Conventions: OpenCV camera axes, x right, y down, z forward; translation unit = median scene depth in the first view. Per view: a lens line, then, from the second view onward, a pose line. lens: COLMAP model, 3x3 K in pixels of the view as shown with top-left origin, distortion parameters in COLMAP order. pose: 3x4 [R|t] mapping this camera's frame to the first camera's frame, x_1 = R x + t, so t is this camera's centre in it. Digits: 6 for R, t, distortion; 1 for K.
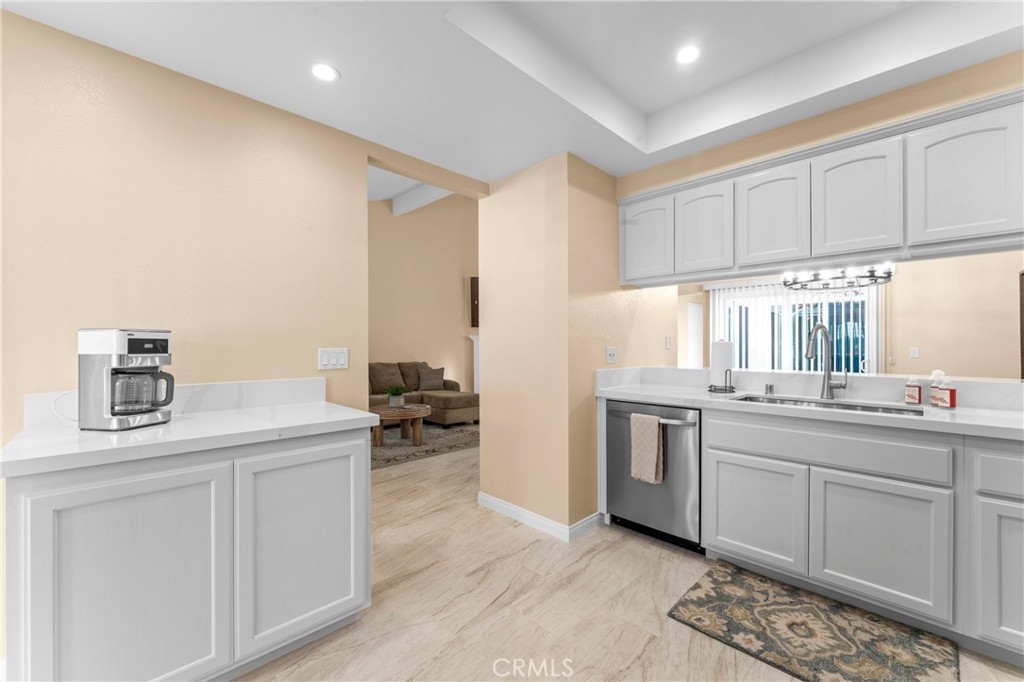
lens RADIAL K [[410.1, 0, 510.8], [0, 410.1, 345.2], [0, 0, 1]] dist [-0.000168, 0.000526]
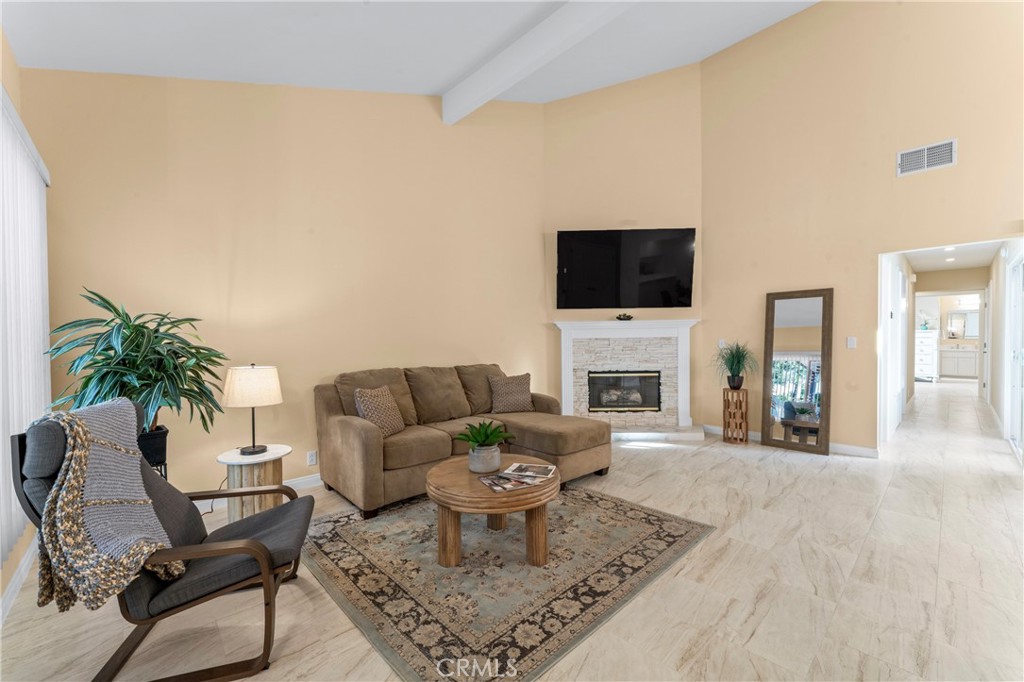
lens RADIAL K [[410.1, 0, 510.8], [0, 410.1, 345.2], [0, 0, 1]] dist [-0.000168, 0.000526]
pose [[0.999421, -0.006848, -0.033326, -0.174928], [0.007482, 0.999792, 0.018952, 0.001354], [0.033189, -0.019190, 0.999265, 0.406009]]
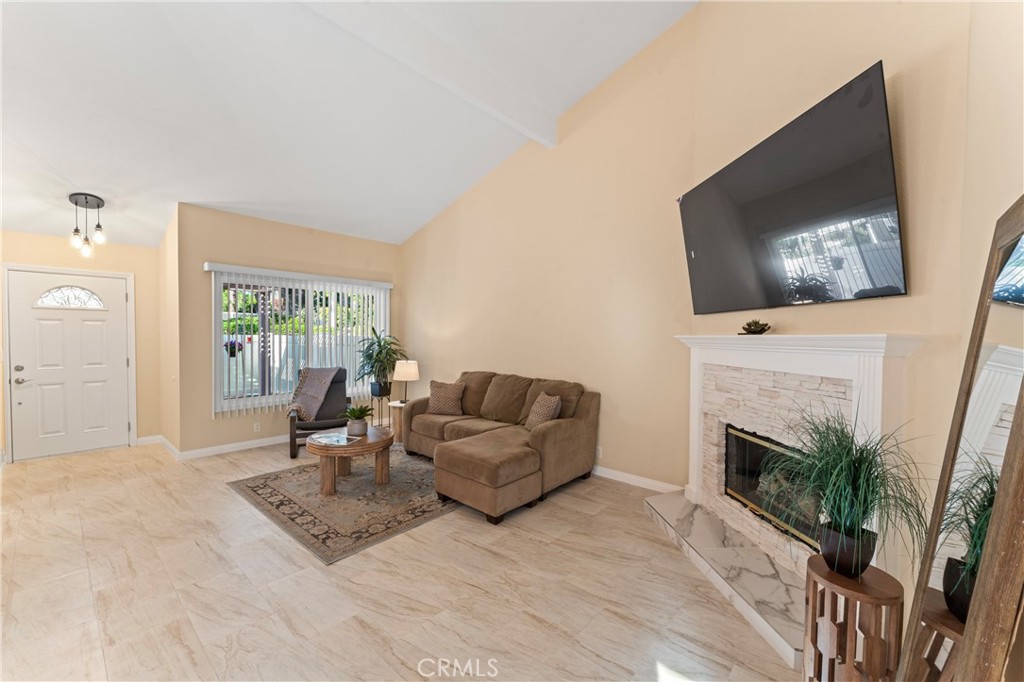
lens RADIAL K [[410.1, 0, 510.8], [0, 410.1, 345.2], [0, 0, 1]] dist [-0.000168, 0.000526]
pose [[0.065562, 0.023853, -0.997563, 0.373581], [-0.007186, 0.999700, 0.023432, -0.026073], [0.997823, 0.005632, 0.065714, 0.928569]]
